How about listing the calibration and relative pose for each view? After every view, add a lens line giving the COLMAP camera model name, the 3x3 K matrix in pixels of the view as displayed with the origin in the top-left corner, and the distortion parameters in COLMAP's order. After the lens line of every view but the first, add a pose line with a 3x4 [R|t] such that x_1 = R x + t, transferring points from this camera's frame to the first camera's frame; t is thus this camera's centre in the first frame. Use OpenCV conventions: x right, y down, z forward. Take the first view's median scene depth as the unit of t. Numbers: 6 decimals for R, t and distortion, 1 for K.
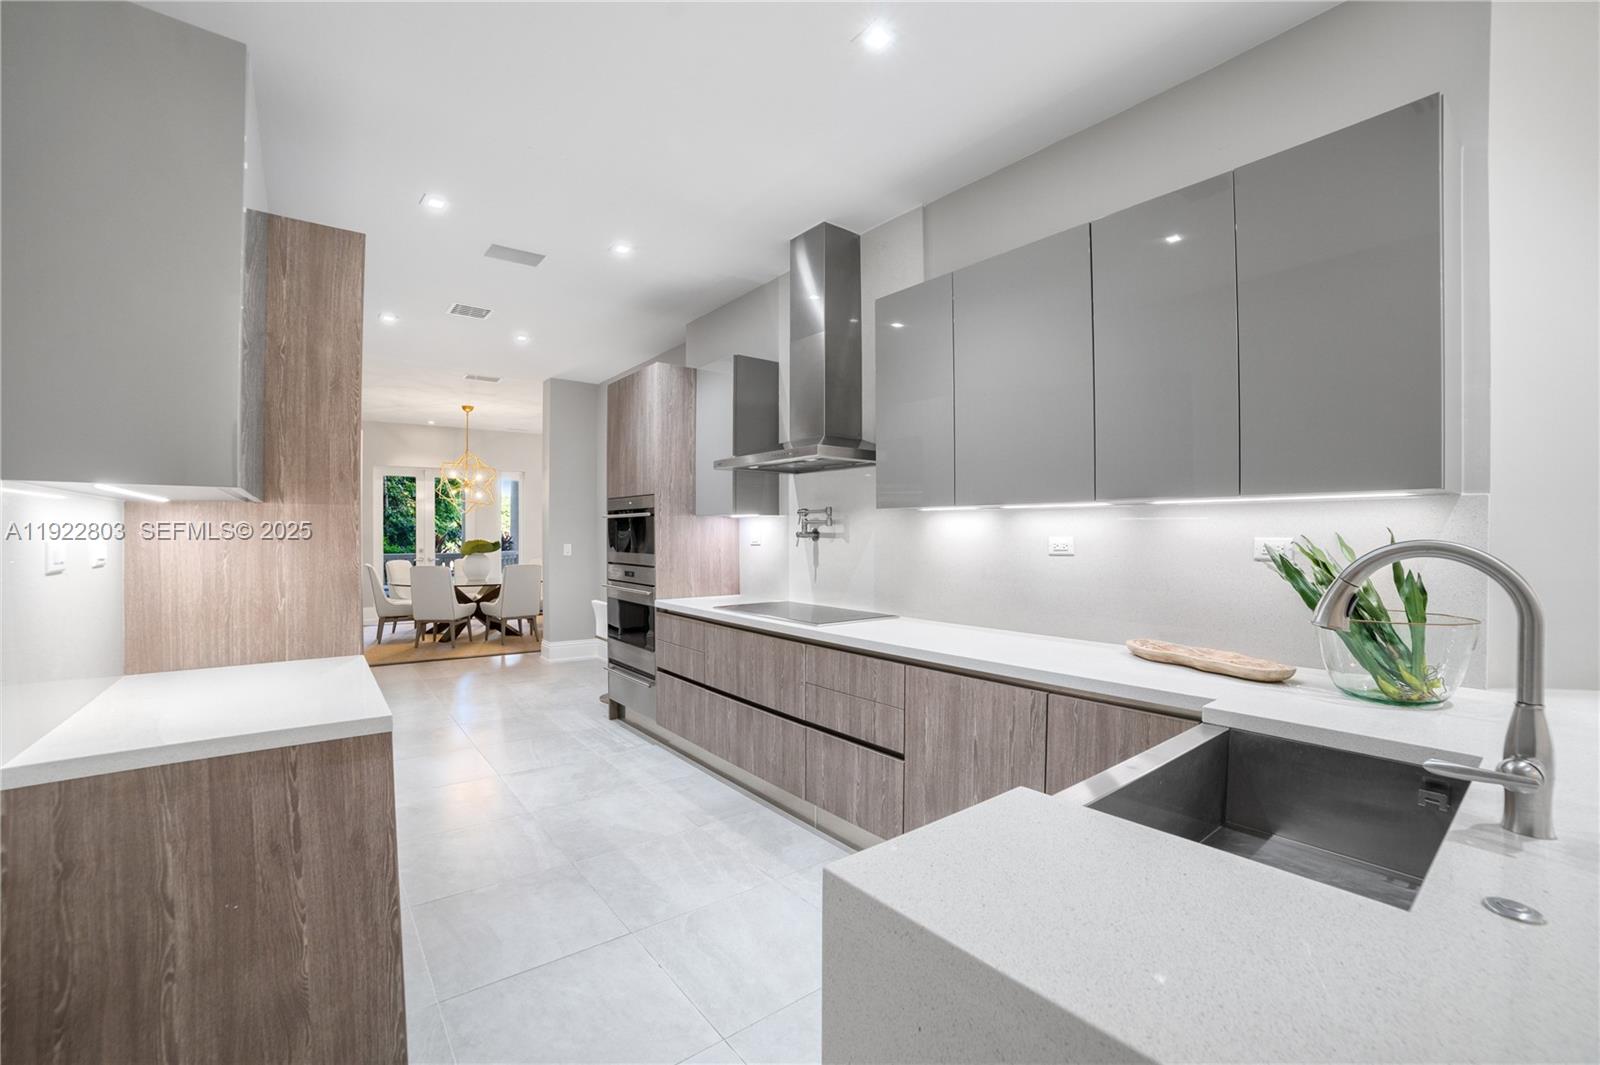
lens RADIAL K [[694.0, 0, 800.0], [0, 694.0, 532.5], [0, 0, 1]] dist [0.001107, 0.000271]
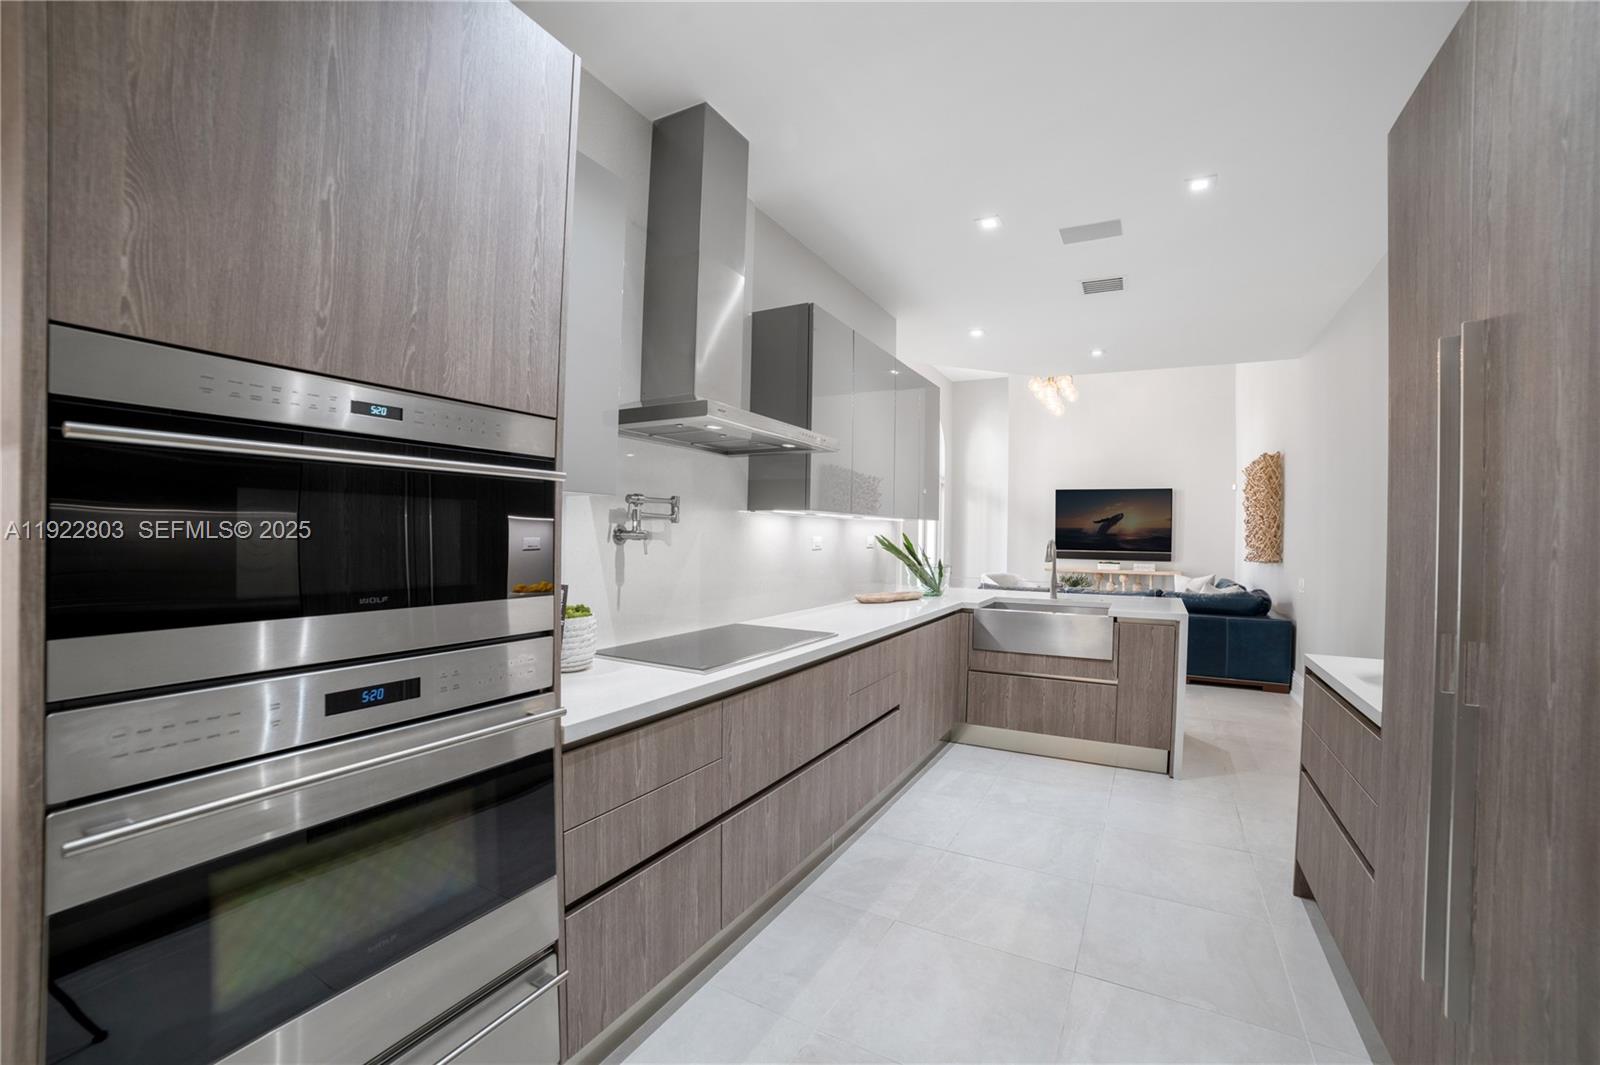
lens RADIAL K [[694.0, 0, 800.0], [0, 694.0, 532.5], [0, 0, 1]] dist [0.001107, 0.000271]
pose [[-0.424305, -0.011716, 0.905444, -0.672511], [-0.023335, 0.999726, 0.002000, -0.004260], [-0.905219, -0.020280, -0.424462, 1.215112]]
